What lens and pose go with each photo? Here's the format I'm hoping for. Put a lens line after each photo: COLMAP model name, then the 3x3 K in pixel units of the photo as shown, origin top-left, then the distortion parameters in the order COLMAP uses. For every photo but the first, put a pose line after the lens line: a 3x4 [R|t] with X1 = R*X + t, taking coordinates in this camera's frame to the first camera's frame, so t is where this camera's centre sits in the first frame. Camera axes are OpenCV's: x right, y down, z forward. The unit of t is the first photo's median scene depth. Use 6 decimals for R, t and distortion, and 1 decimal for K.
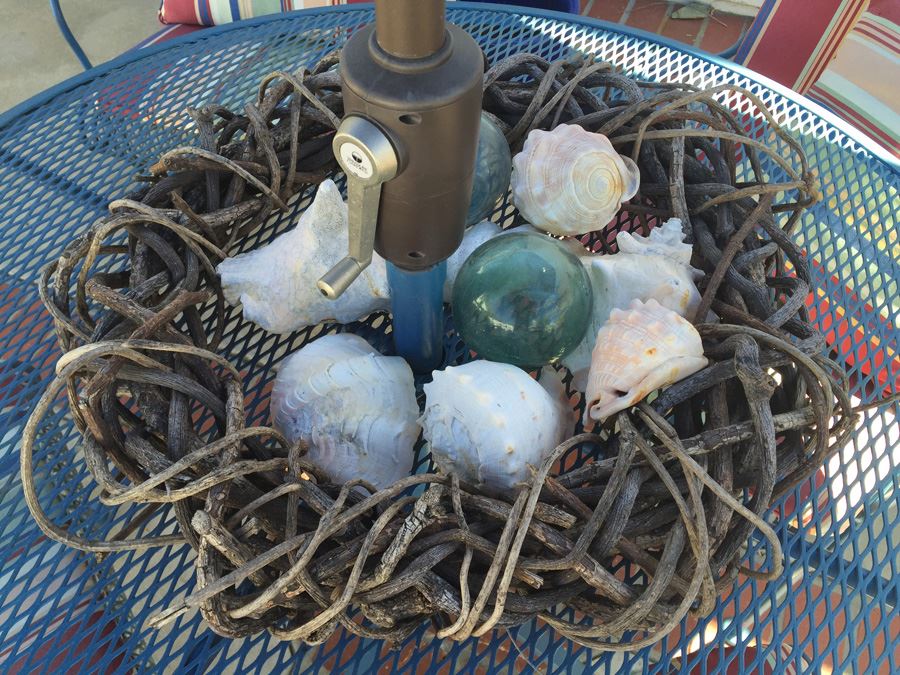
lens RADIAL K [[778.1, 0, 462.5], [0, 778.1, 320.9], [0, 0, 1]] dist [0.053863, -0.081997]
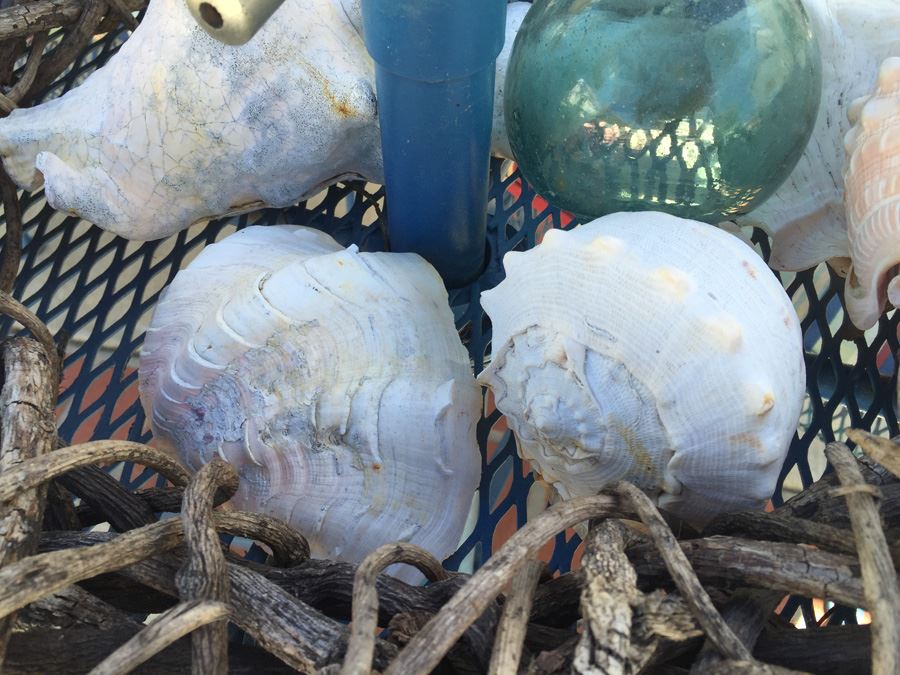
lens RADIAL K [[778.1, 0, 450.3], [0, 778.1, 340.3], [0, 0, 1]] dist [0.053863, -0.081997]
pose [[0.987652, -0.141521, 0.067193, -0.099225], [0.138030, 0.988952, 0.054043, 0.080326], [-0.074099, -0.044101, 0.996275, 0.547326]]
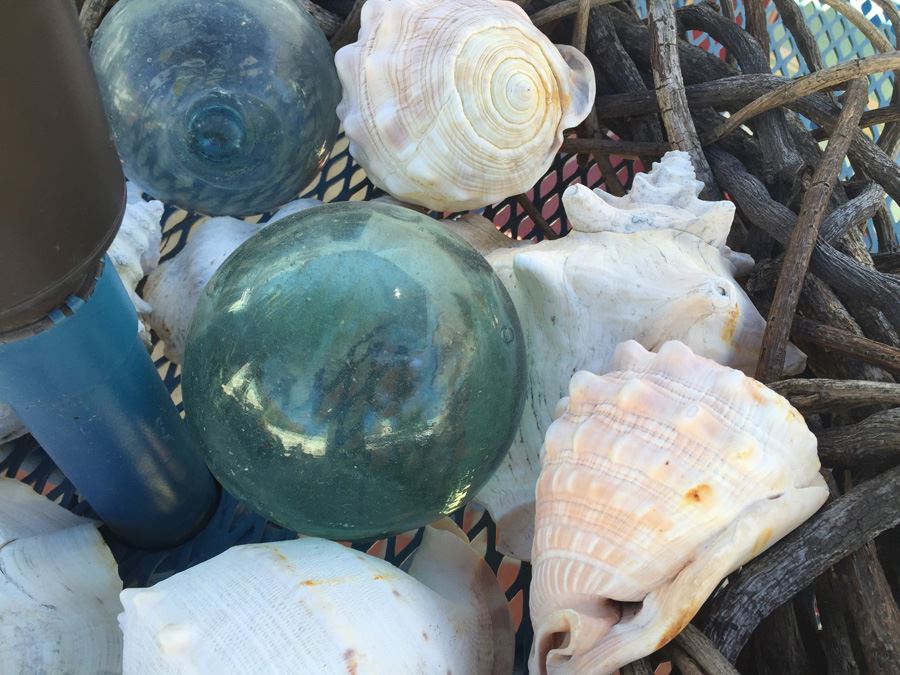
lens RADIAL K [[778.1, 0, 454.2], [0, 778.1, 335.8], [0, 0, 1]] dist [0.053863, -0.081997]
pose [[0.992670, -0.105058, 0.059742, 0.106659], [0.104124, 0.994391, 0.018546, -0.046727], [-0.061355, -0.012190, 0.998042, 0.589441]]
